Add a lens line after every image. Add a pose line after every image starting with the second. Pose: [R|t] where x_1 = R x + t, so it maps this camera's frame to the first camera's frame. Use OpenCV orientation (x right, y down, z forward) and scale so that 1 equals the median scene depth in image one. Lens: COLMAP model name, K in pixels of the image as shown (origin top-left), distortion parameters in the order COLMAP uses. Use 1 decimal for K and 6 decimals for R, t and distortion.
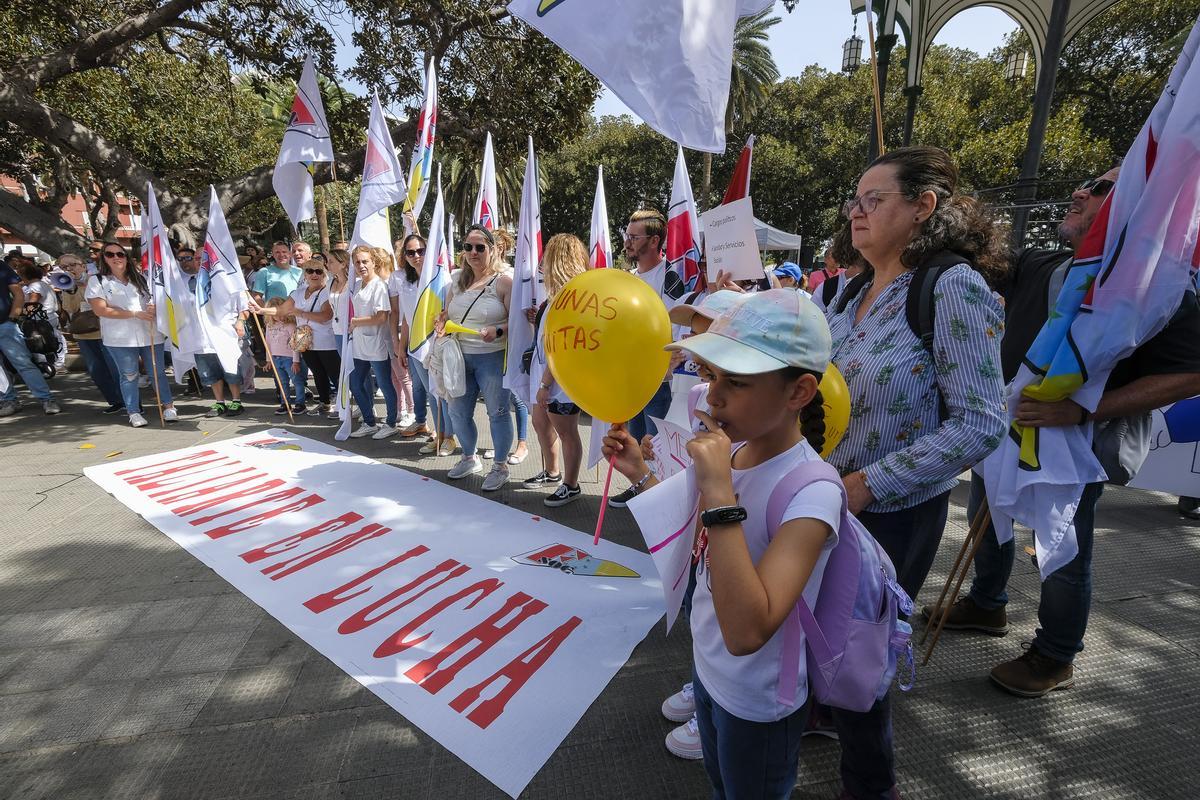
lens RADIAL K [[725.4, 0, 600.0], [0, 725.4, 400.0], [0, 0, 1]] dist [0.004346, 0.000506]
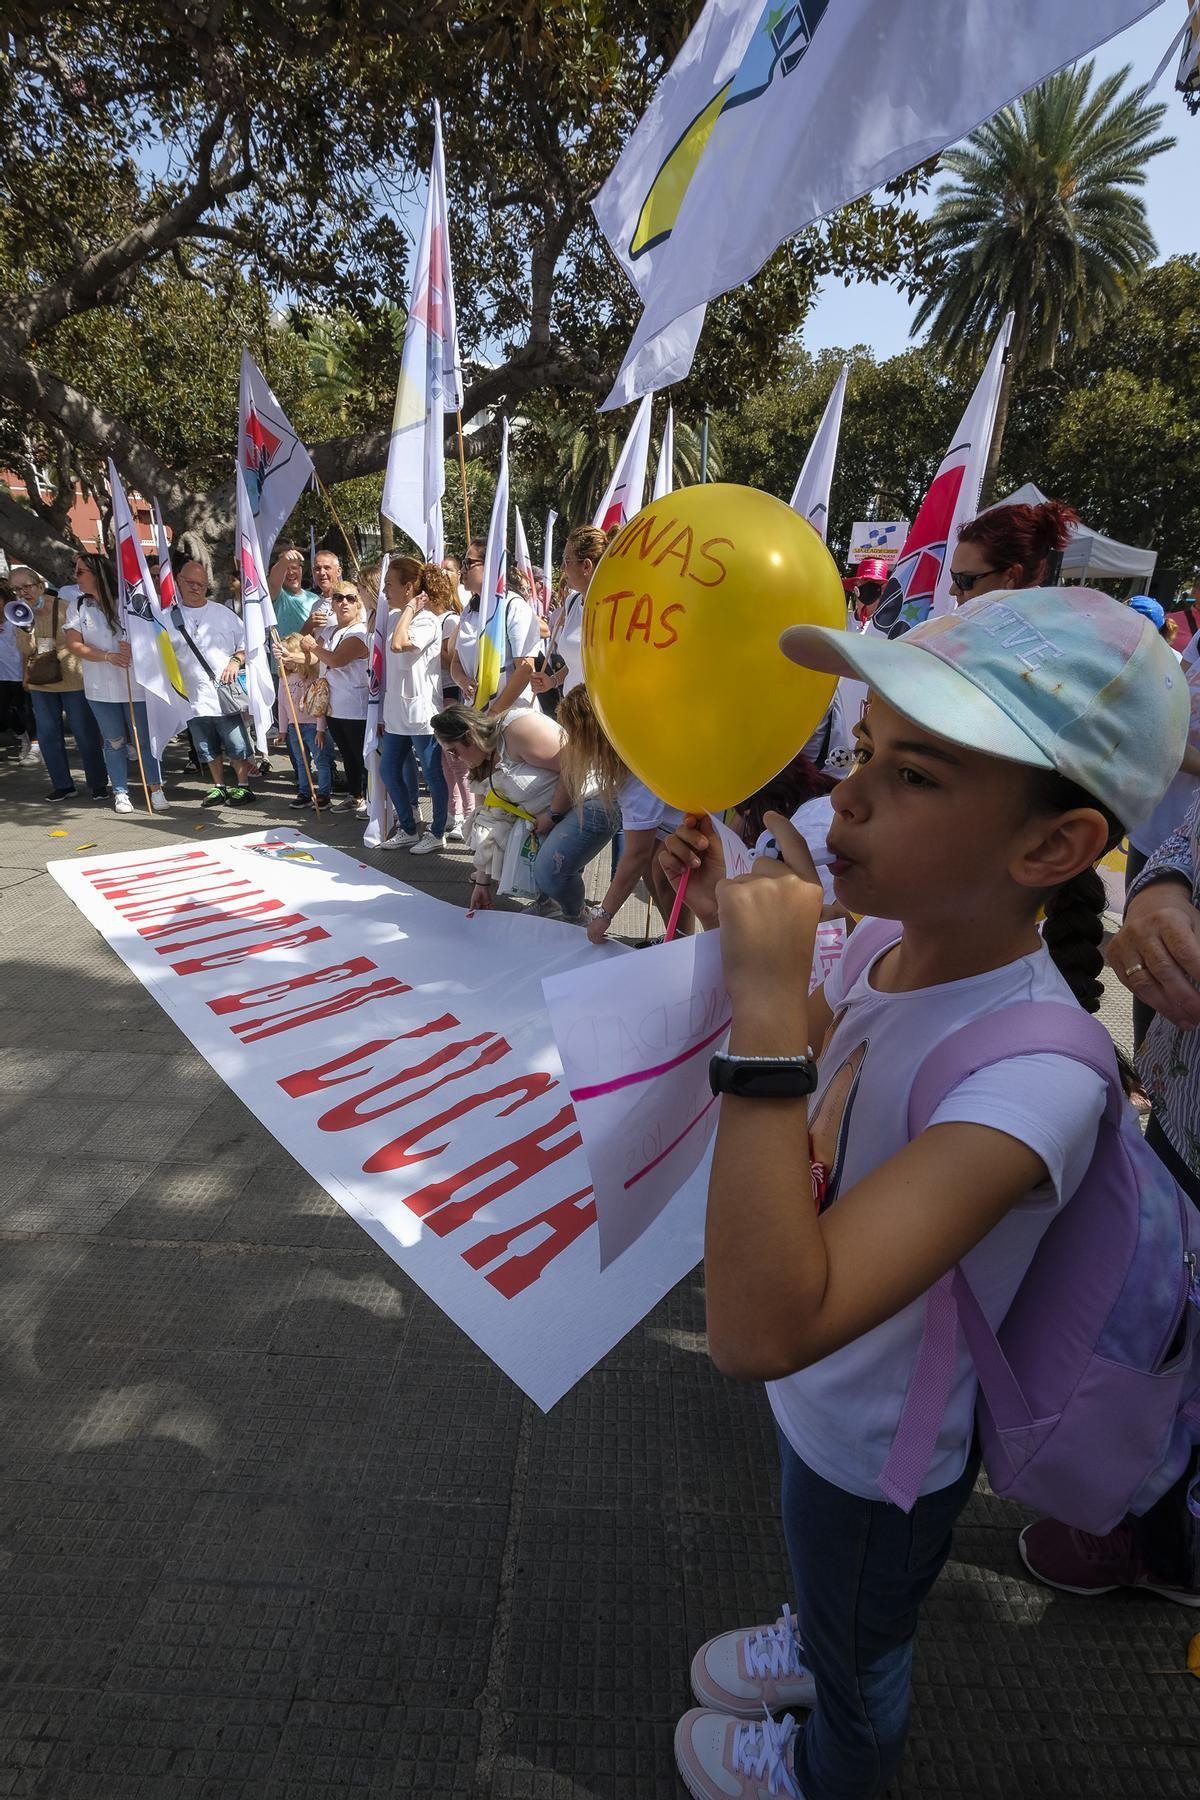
lens RADIAL K [[938.9, 0, 595.0], [0, 938.9, 925.3], [0, 0, 1]] dist [0.004453, 0.001313]
pose [[0.964055, 0.095120, -0.248092, 0.072375], [-0.064787, 0.989694, 0.127702, -0.002765], [0.257683, -0.107039, 0.960282, 0.168923]]
